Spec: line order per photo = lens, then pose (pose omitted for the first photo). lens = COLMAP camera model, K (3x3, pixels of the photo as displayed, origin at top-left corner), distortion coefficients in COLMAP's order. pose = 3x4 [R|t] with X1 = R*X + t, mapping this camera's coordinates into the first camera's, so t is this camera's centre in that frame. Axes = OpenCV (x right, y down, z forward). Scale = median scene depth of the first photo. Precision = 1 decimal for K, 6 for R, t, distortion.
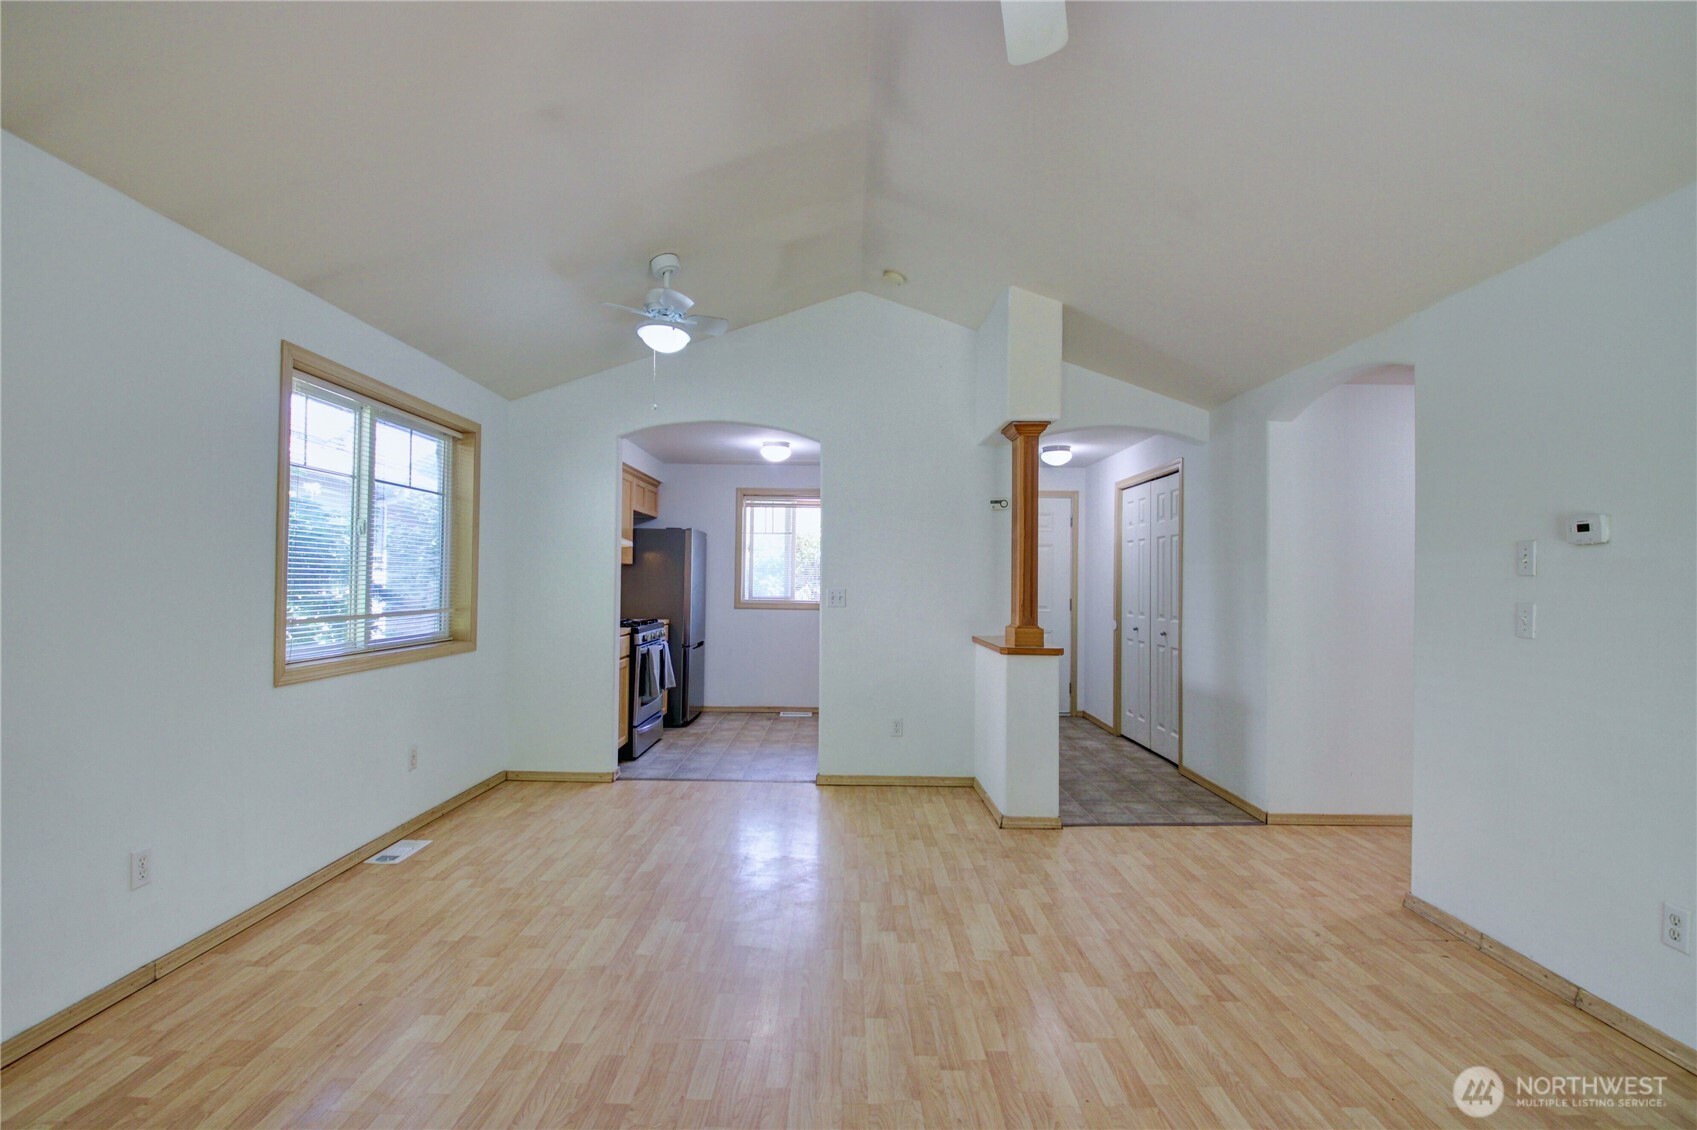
lens RADIAL K [[789.1, 0, 841.9], [0, 789.1, 567.3], [0, 0, 1]] dist [0.011389, -0.024070]
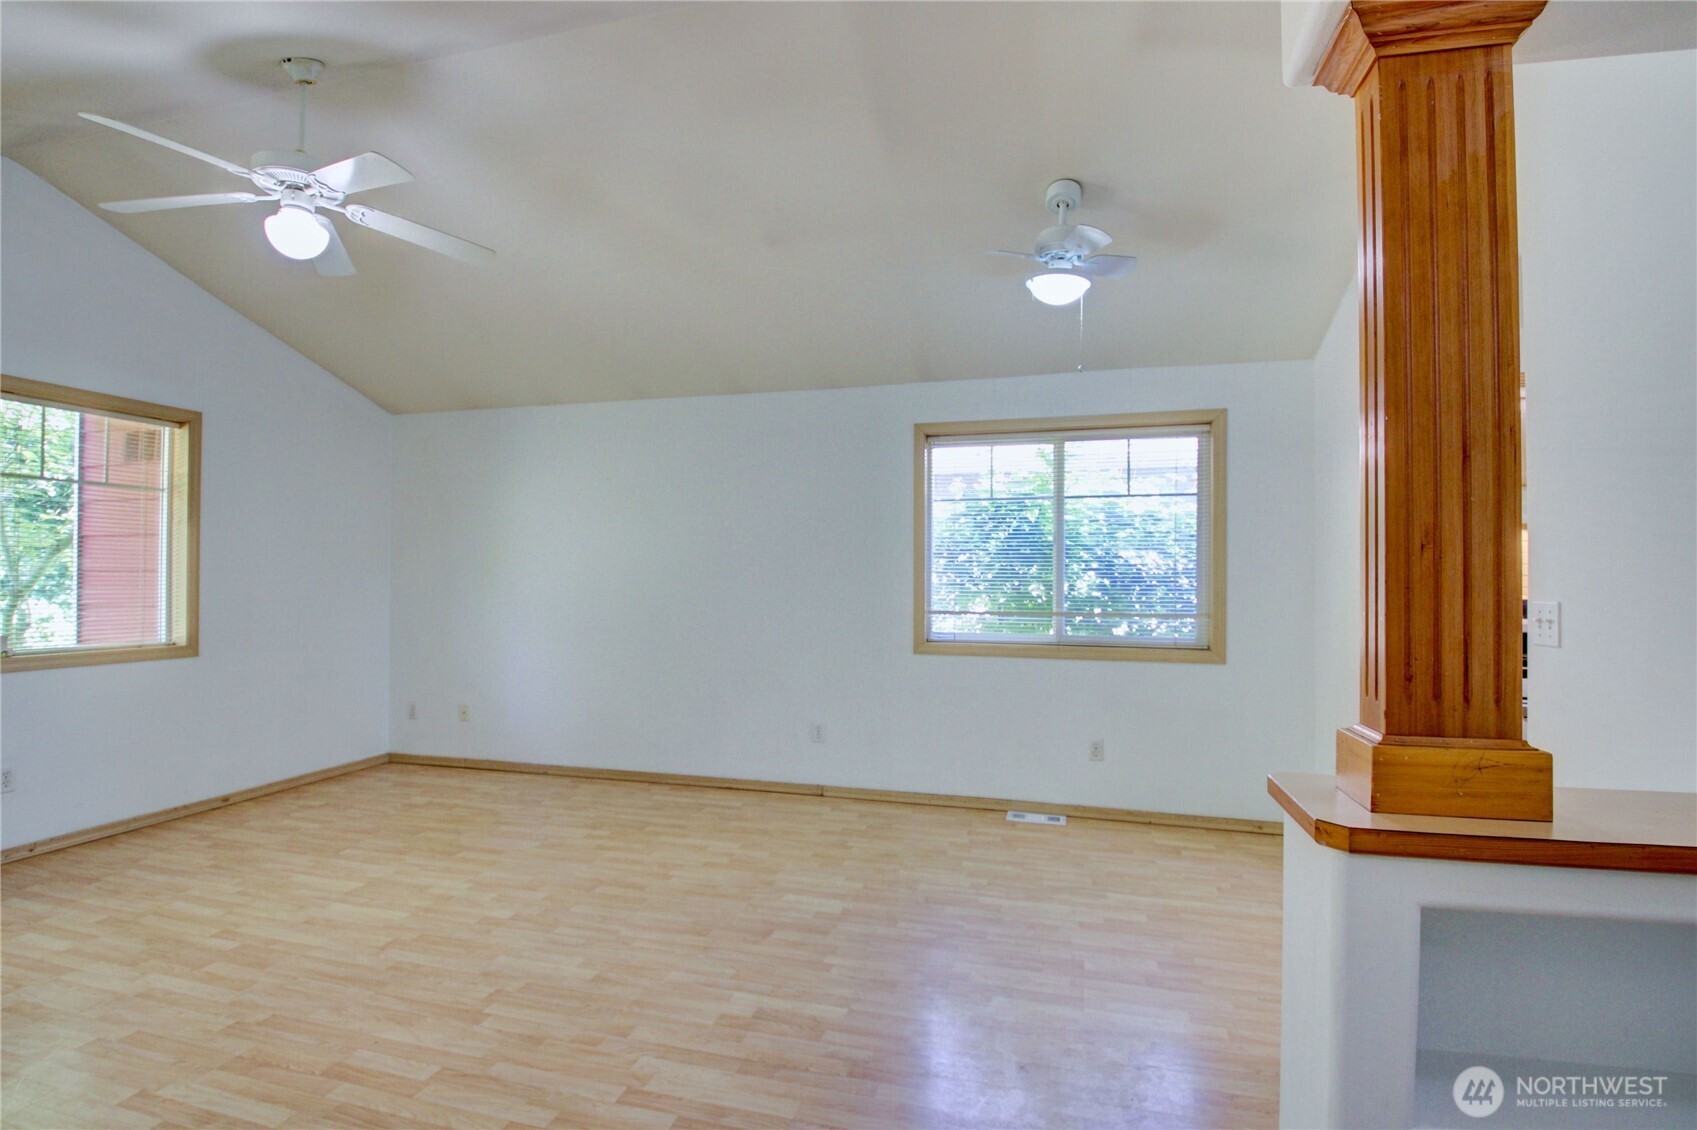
lens RADIAL K [[814.0, 0, 840.1], [0, 814.0, 567.3], [0, 0, 1]] dist [0.011311, -0.027183]
pose [[-0.264272, -0.025565, -0.964109, 0.587102], [0.009165, 0.999537, -0.029016, 0.021852], [0.964405, -0.016505, -0.263916, 0.908224]]
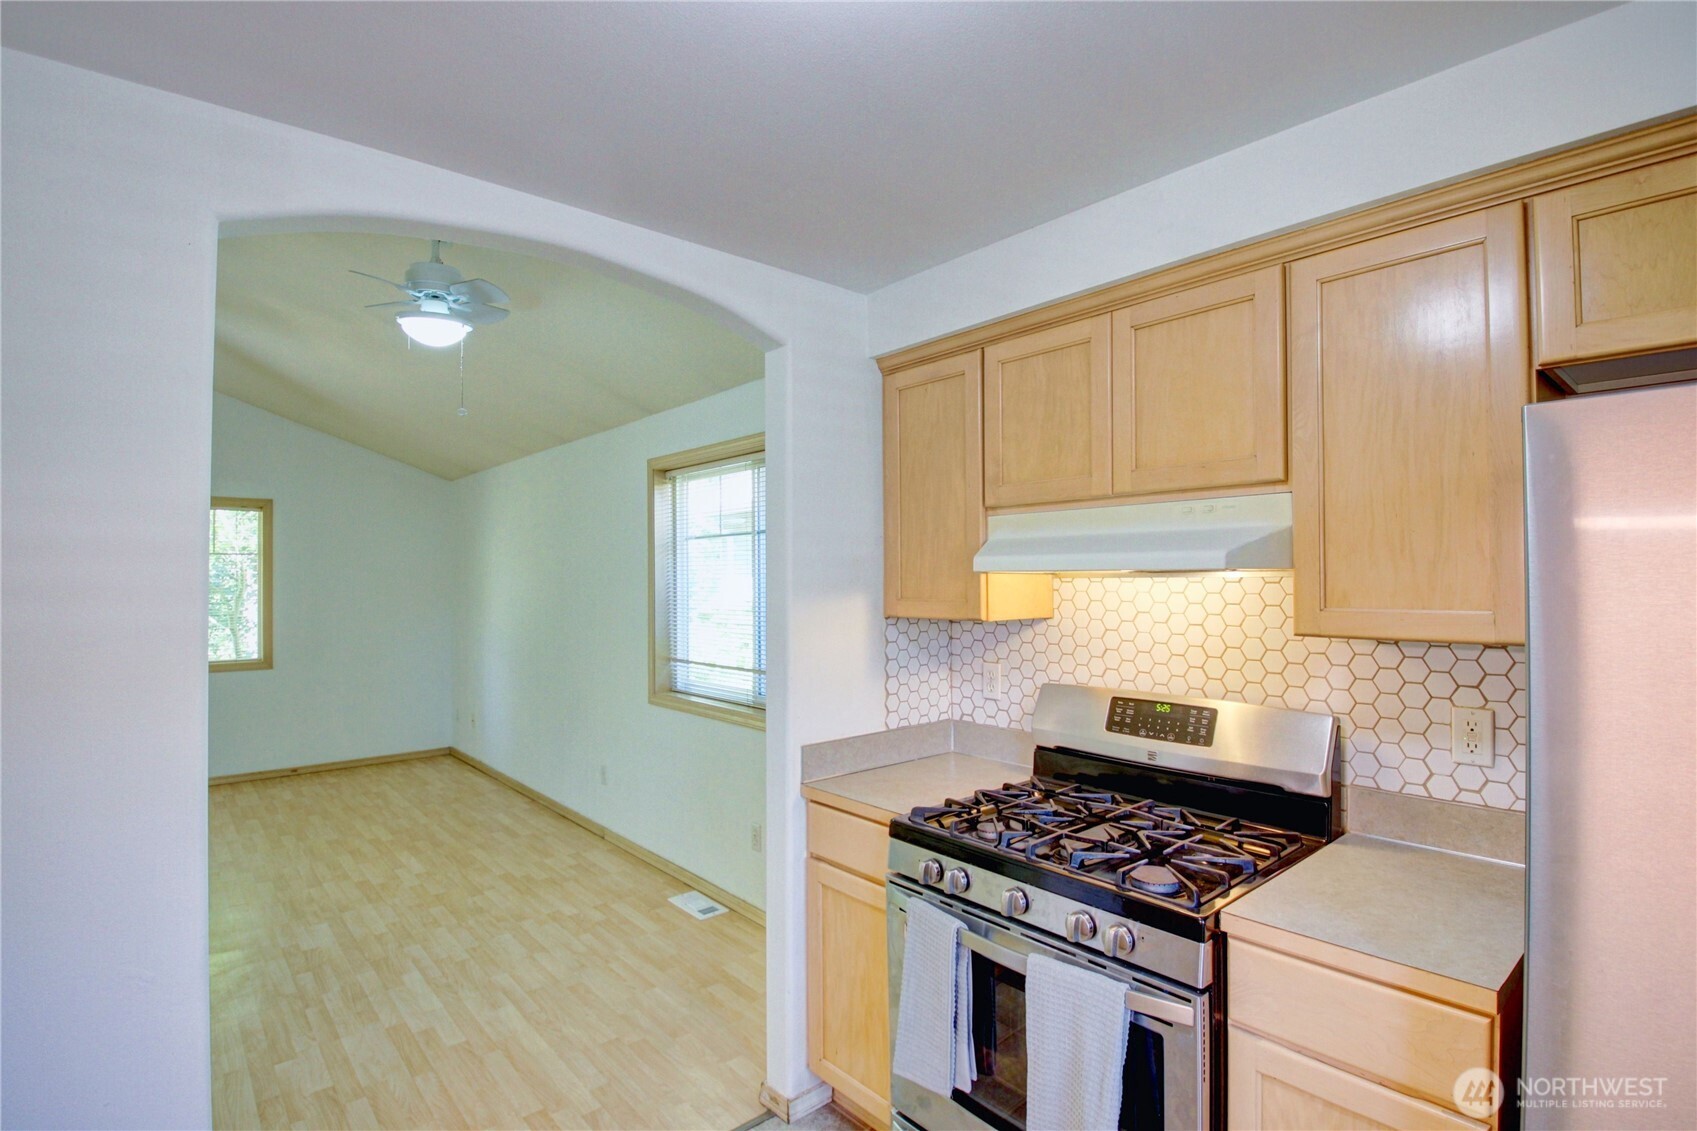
lens RADIAL K [[814.0, 0, 840.1], [0, 814.0, 567.8], [0, 0, 1]] dist [0.011311, -0.027183]
pose [[-0.754406, -0.016216, -0.656208, -0.007804], [0.008543, 0.999368, -0.034517, -0.028076], [0.656353, -0.031646, -0.753790, 1.666439]]
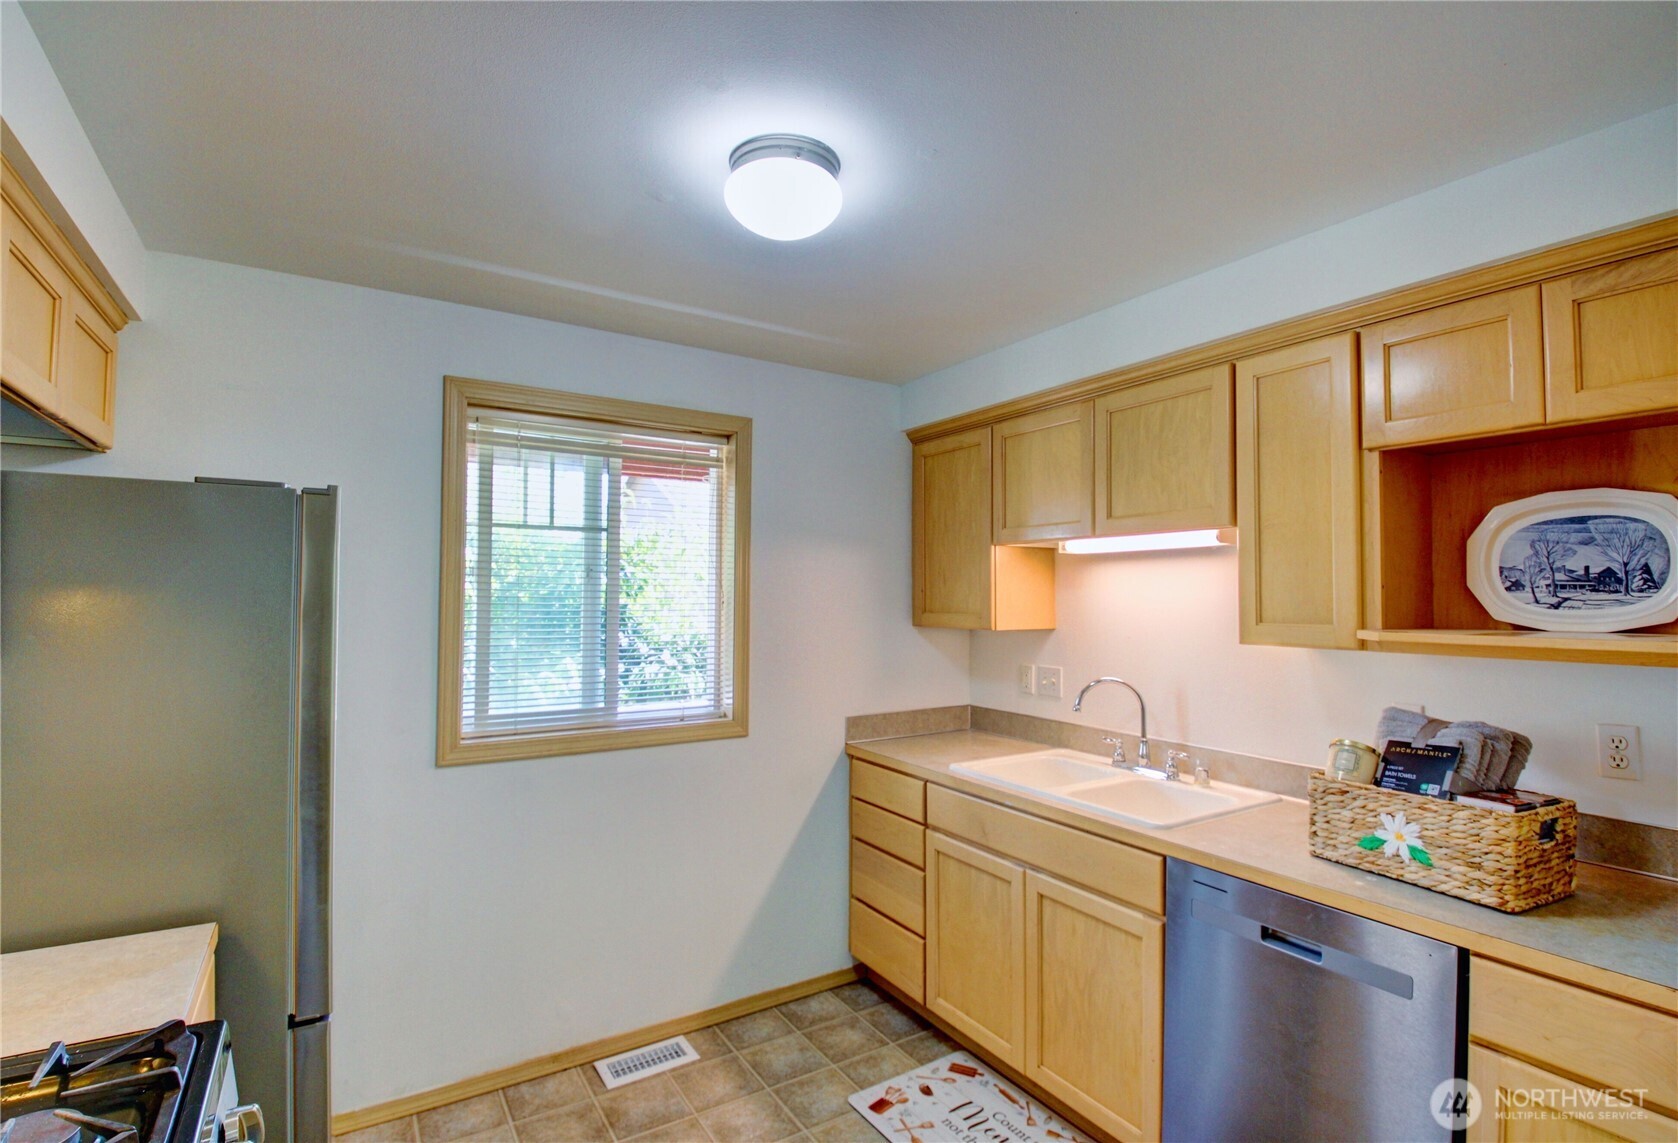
lens RADIAL K [[791.1, 0, 857.7], [0, 791.1, 570.6], [0, 0, 1]] dist [0.002073, -0.028525]
pose [[0.834446, 0.009466, 0.551008, -0.306166], [-0.003469, 0.999923, -0.011923, -0.038301], [-0.551078, 0.008038, 0.834415, 1.182103]]
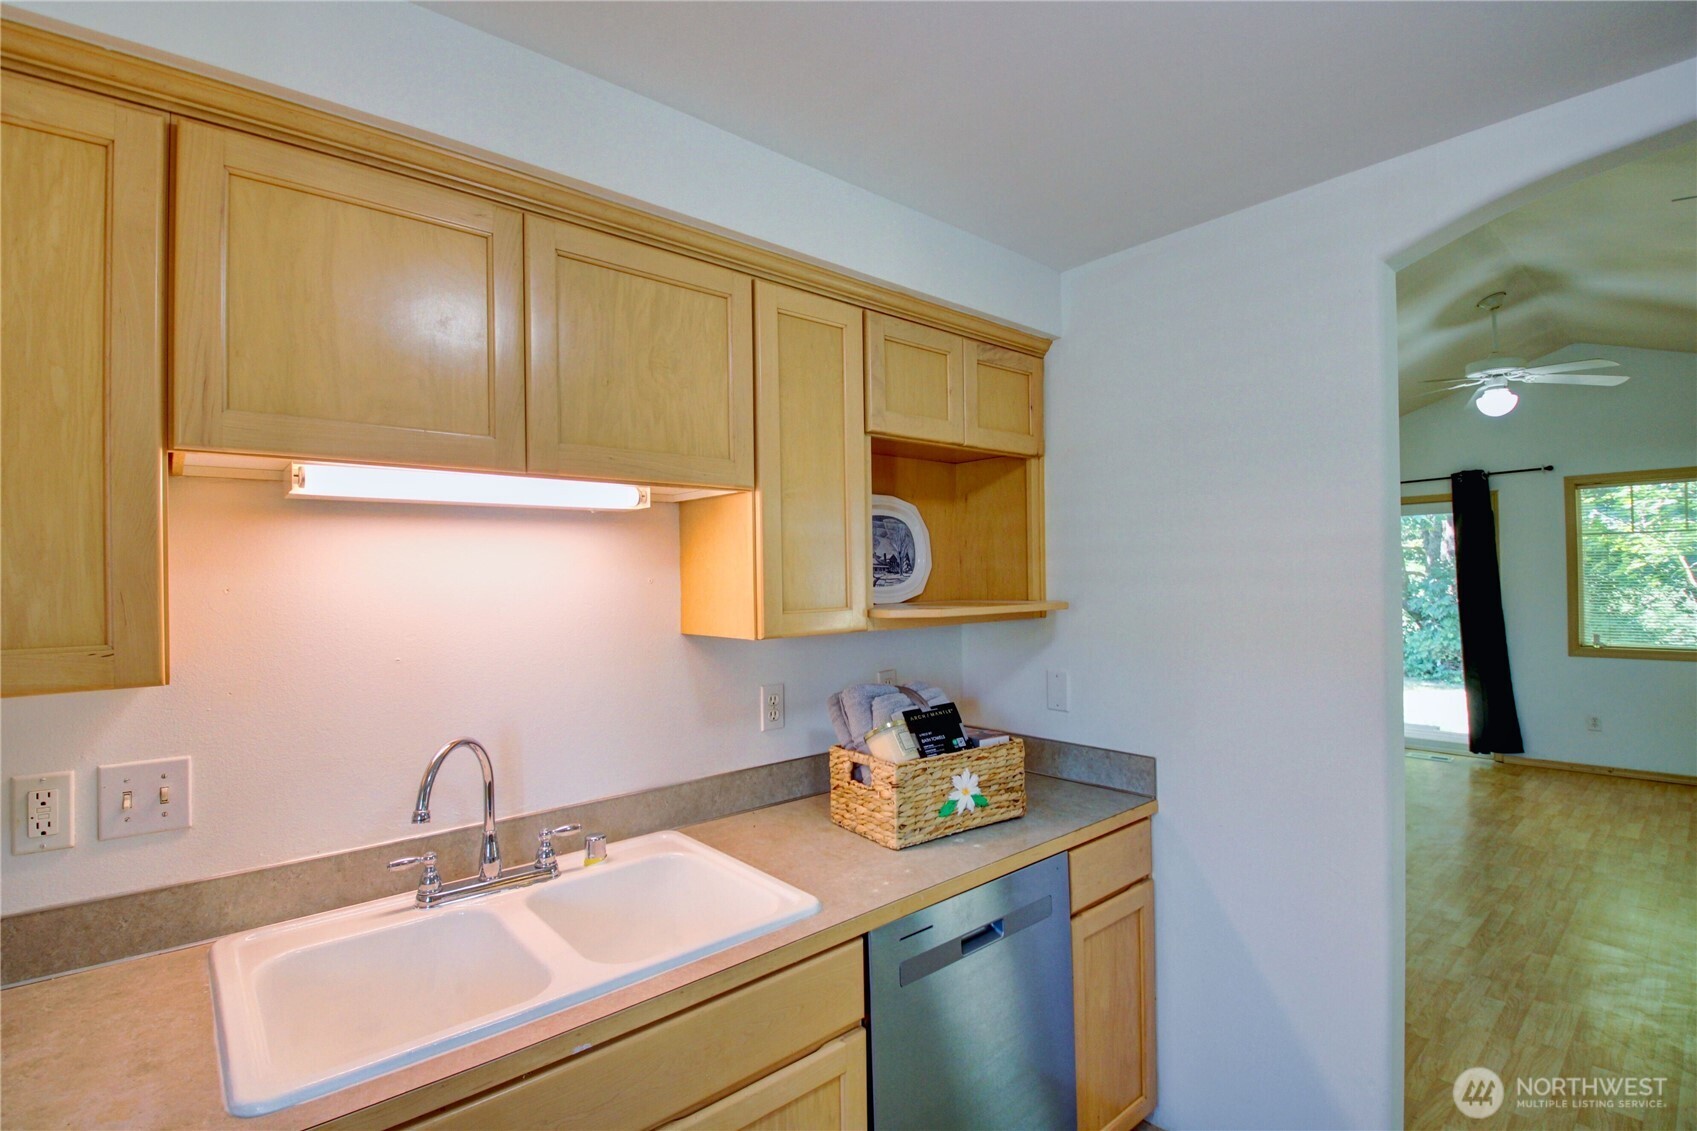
lens RADIAL K [[789.1, 0, 841.9], [0, 789.1, 567.8], [0, 0, 1]] dist [0.011389, -0.024070]
pose [[-0.662179, 0.007144, 0.749311, -0.149853], [-0.004489, 0.999899, -0.013500, -0.029415], [-0.749332, -0.012303, -0.662080, 1.697608]]
